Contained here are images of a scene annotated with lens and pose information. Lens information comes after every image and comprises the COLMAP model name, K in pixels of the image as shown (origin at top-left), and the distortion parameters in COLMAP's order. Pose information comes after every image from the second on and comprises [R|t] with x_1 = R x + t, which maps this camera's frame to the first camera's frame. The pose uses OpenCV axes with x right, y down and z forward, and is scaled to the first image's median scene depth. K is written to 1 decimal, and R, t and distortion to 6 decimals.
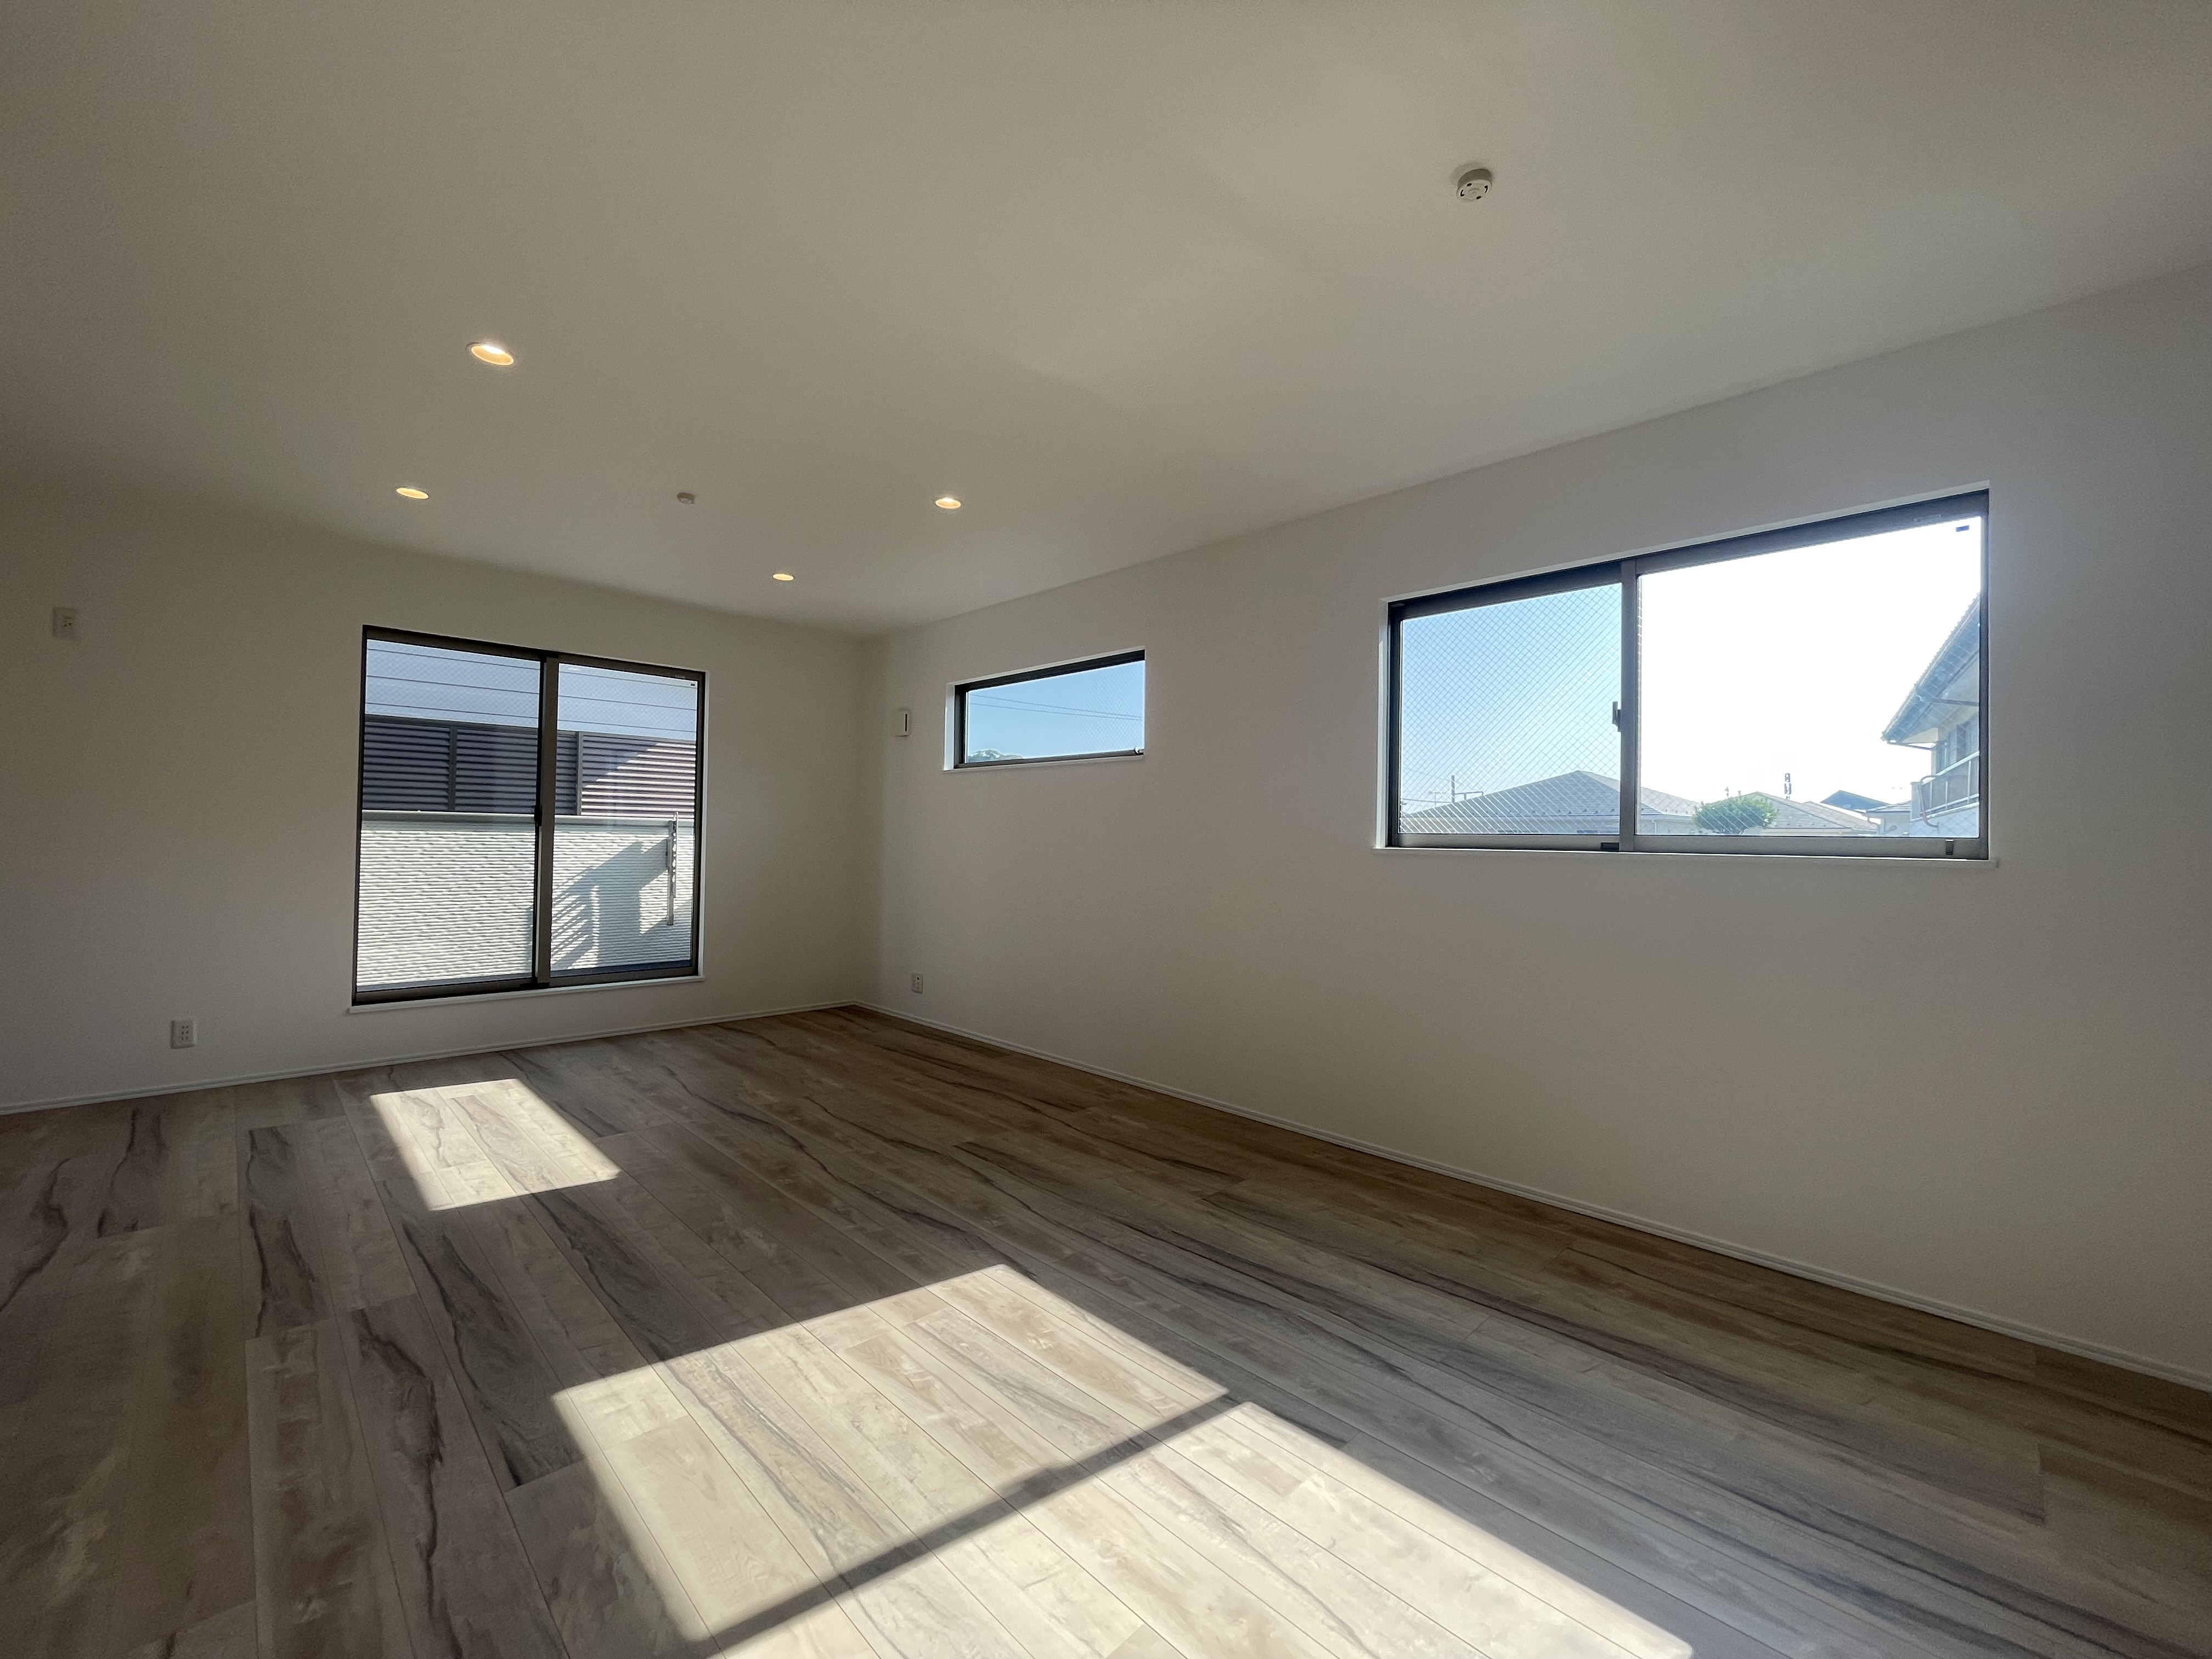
lens RADIAL K [[885.9, 0, 1094.3], [0, 885.9, 826.9], [0, 0, 1]] dist [-0.002923, 0.000802]
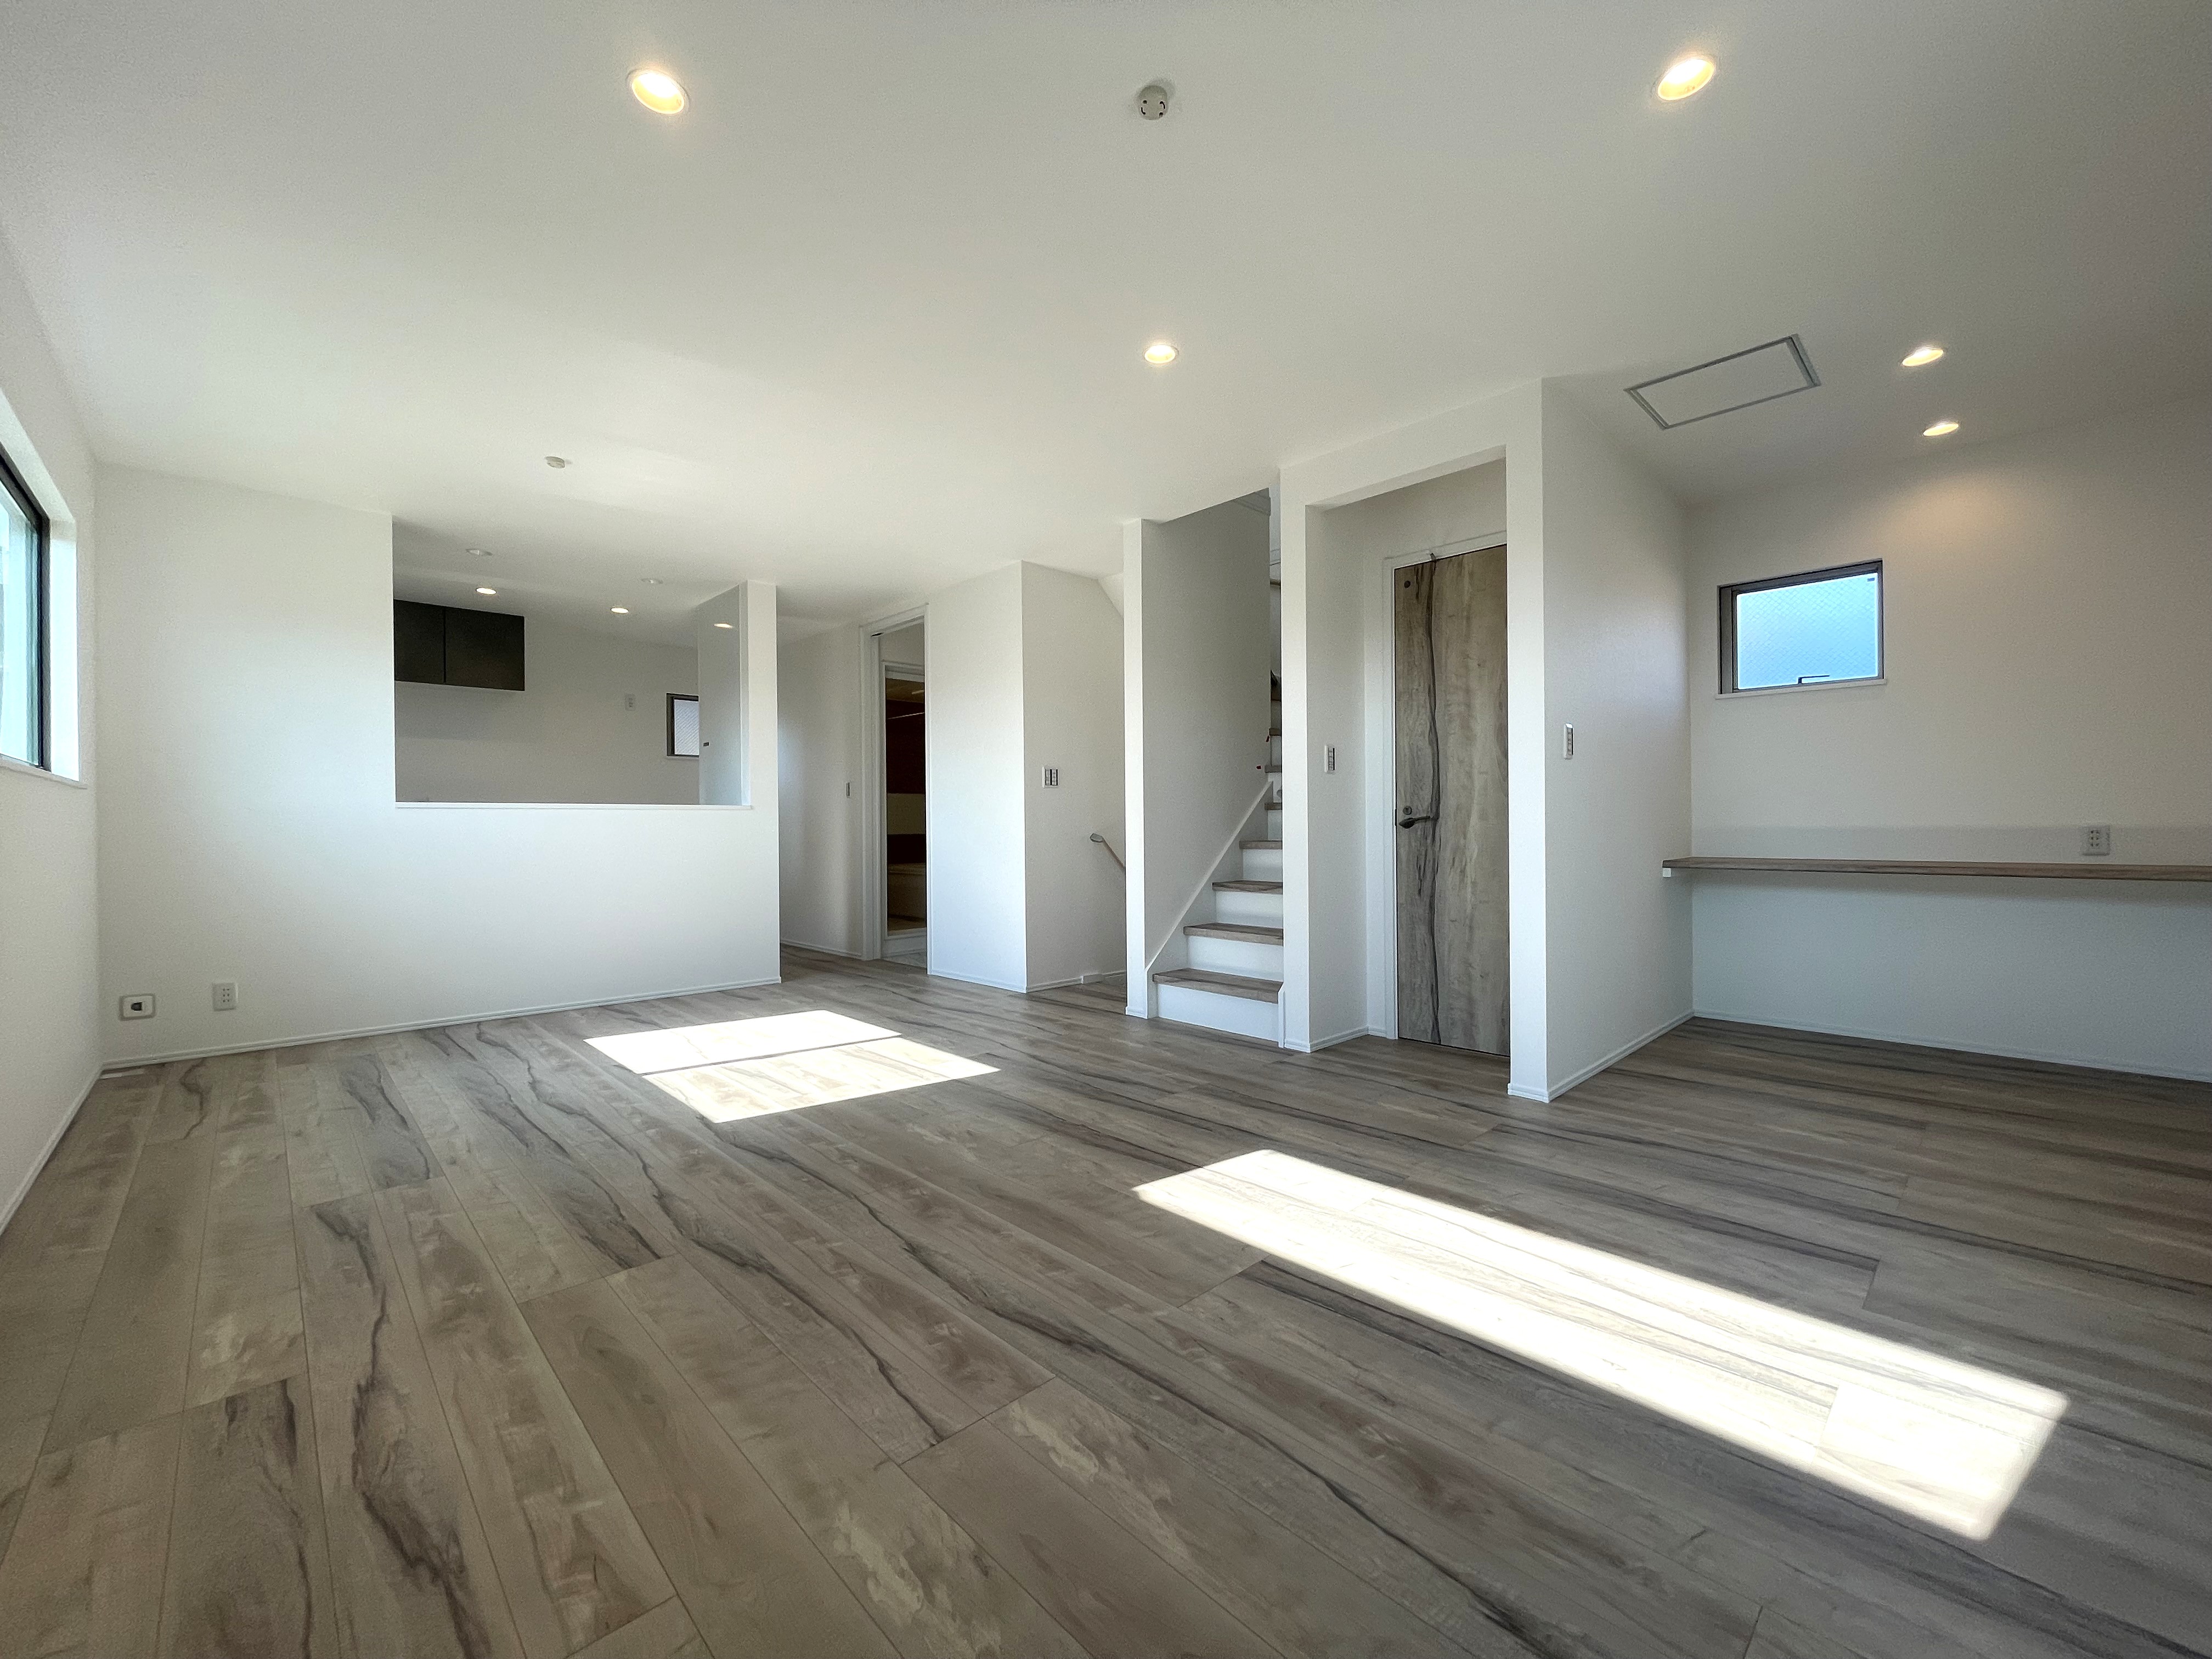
lens RADIAL K [[885.9, 0, 1092.8], [0, 885.9, 822.9], [0, 0, 1]] dist [-0.002923, 0.000802]
pose [[-0.999805, -0.007933, 0.018088, -0.560280], [-0.008218, 0.999843, -0.015691, 0.090738], [-0.017961, -0.015837, -0.999713, 1.949901]]
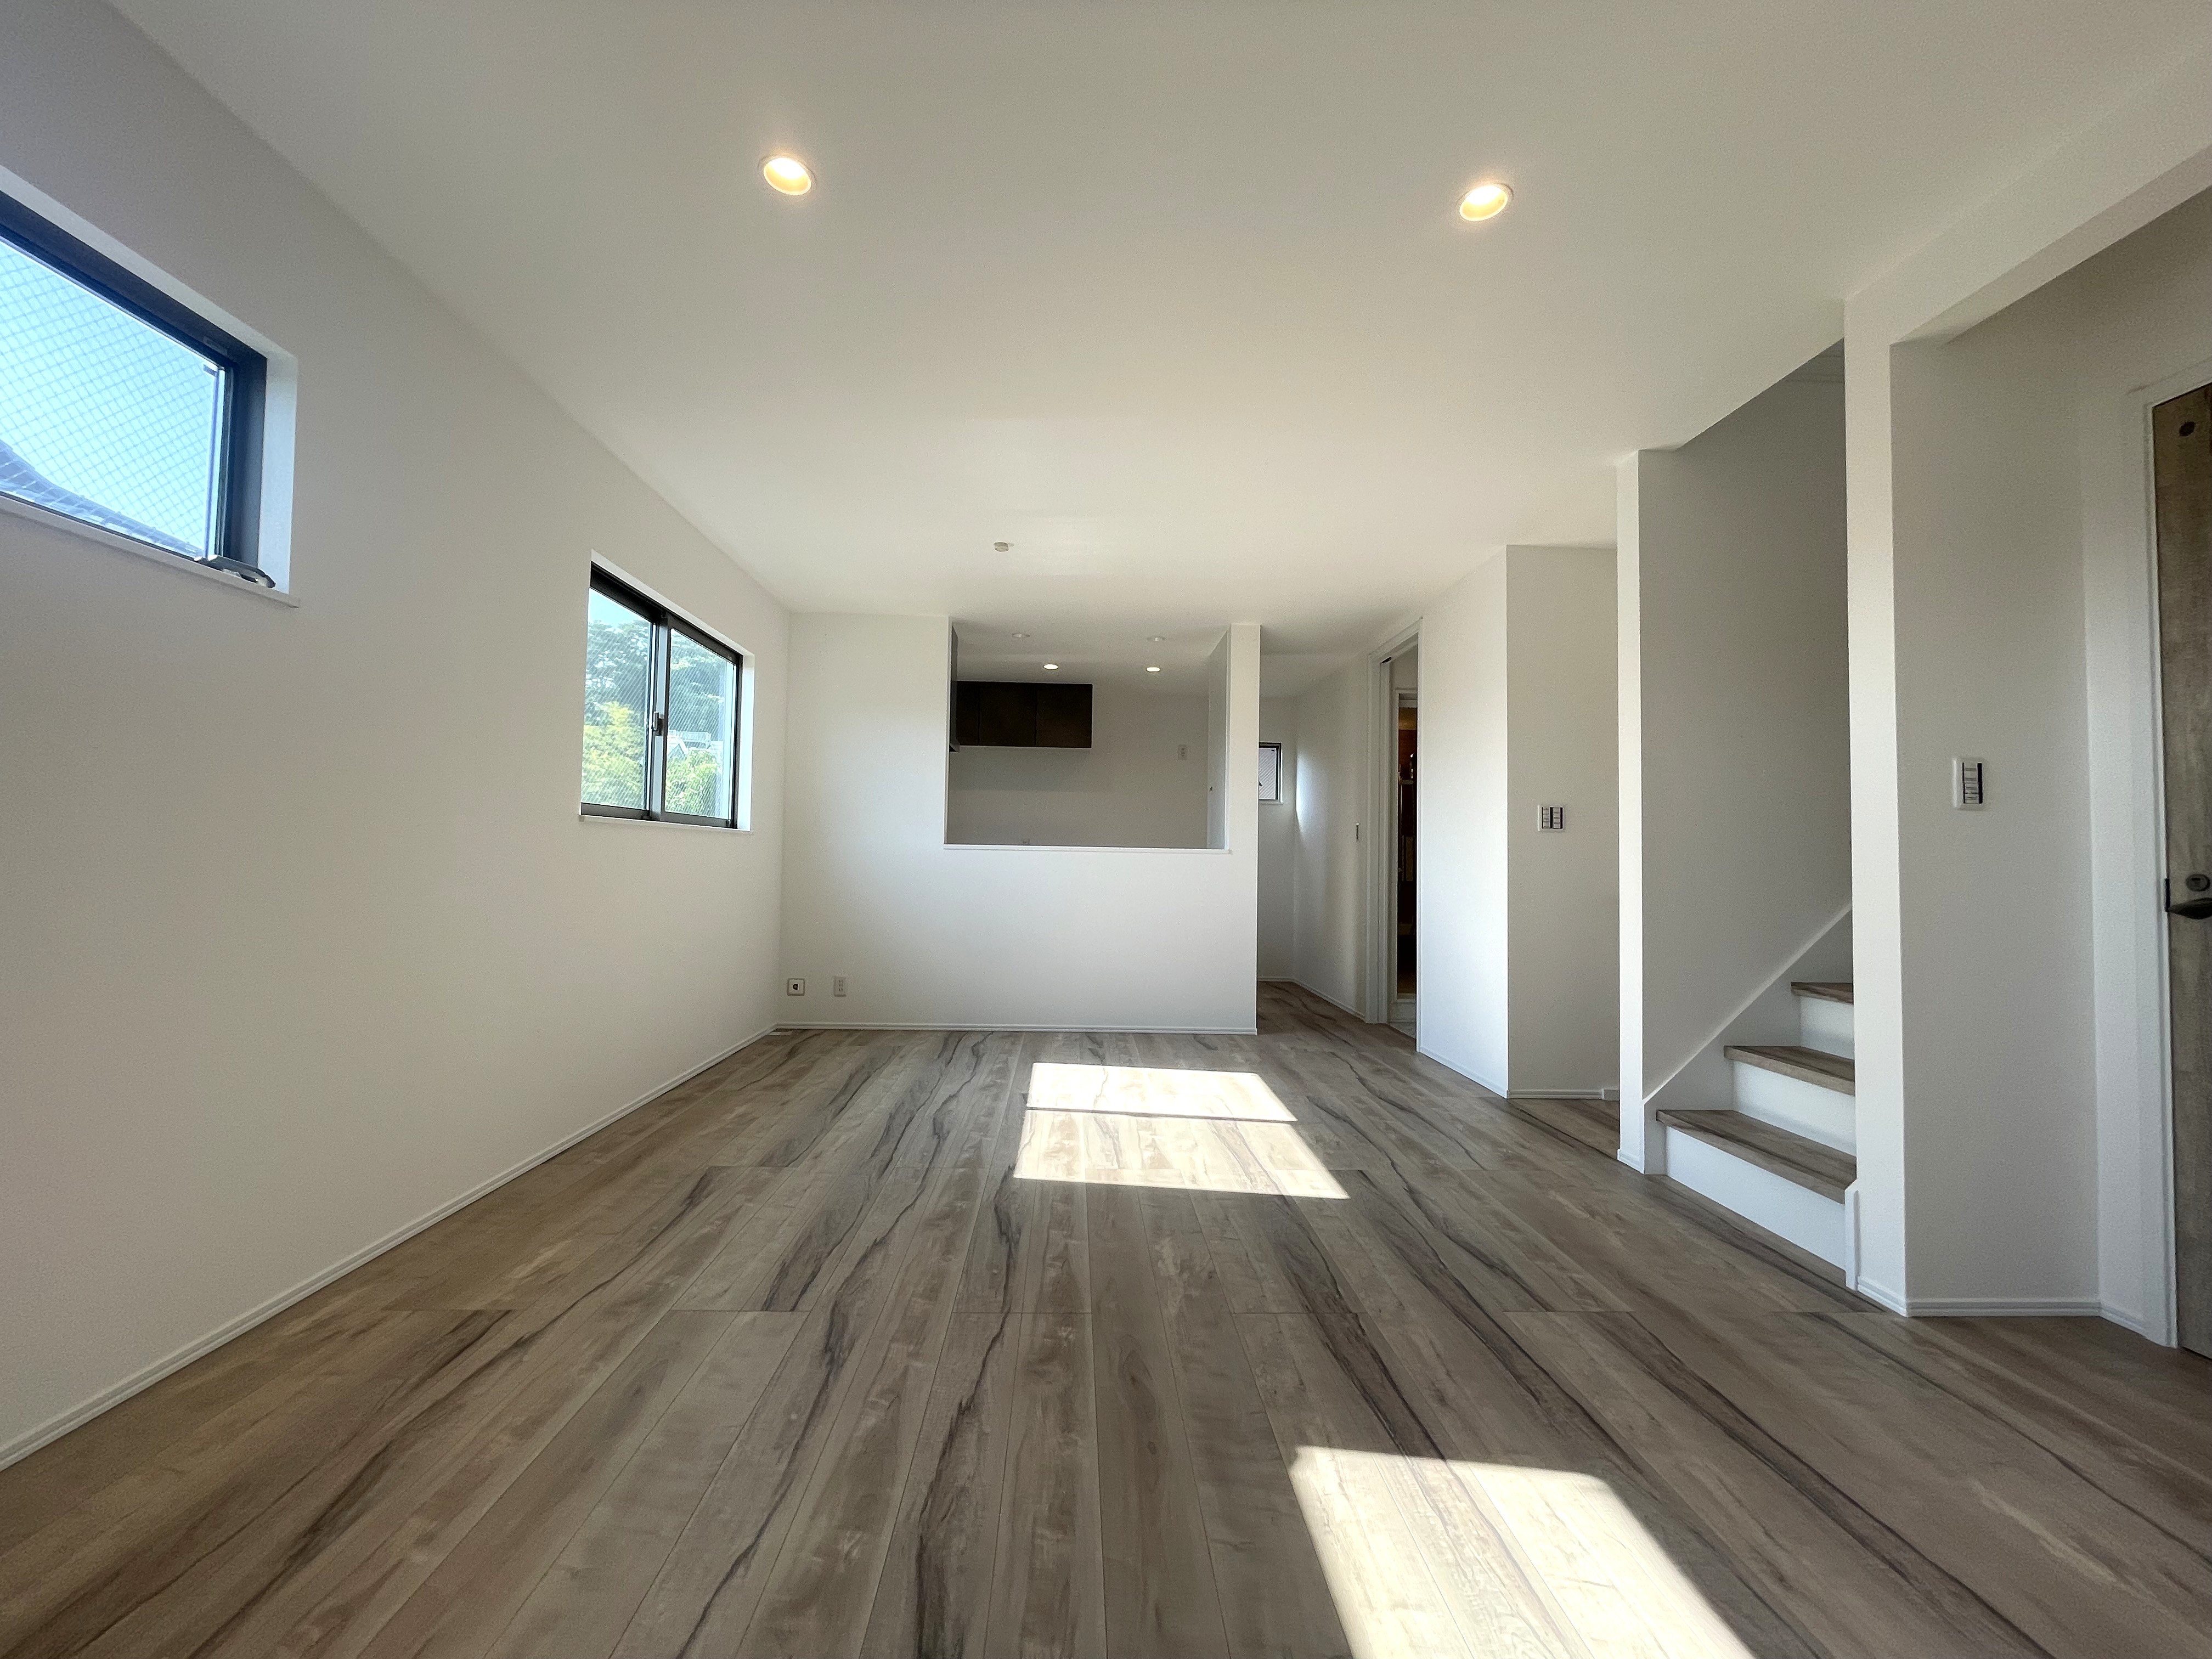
lens RADIAL K [[885.9, 0, 1107.2], [0, 885.9, 823.8], [0, 0, 1]] dist [-0.002923, 0.000802]
pose [[-0.739964, -0.001185, 0.672645, -0.874204], [-0.039442, 0.998354, -0.041630, 0.061008], [-0.671489, -0.057336, -0.738793, 1.610093]]
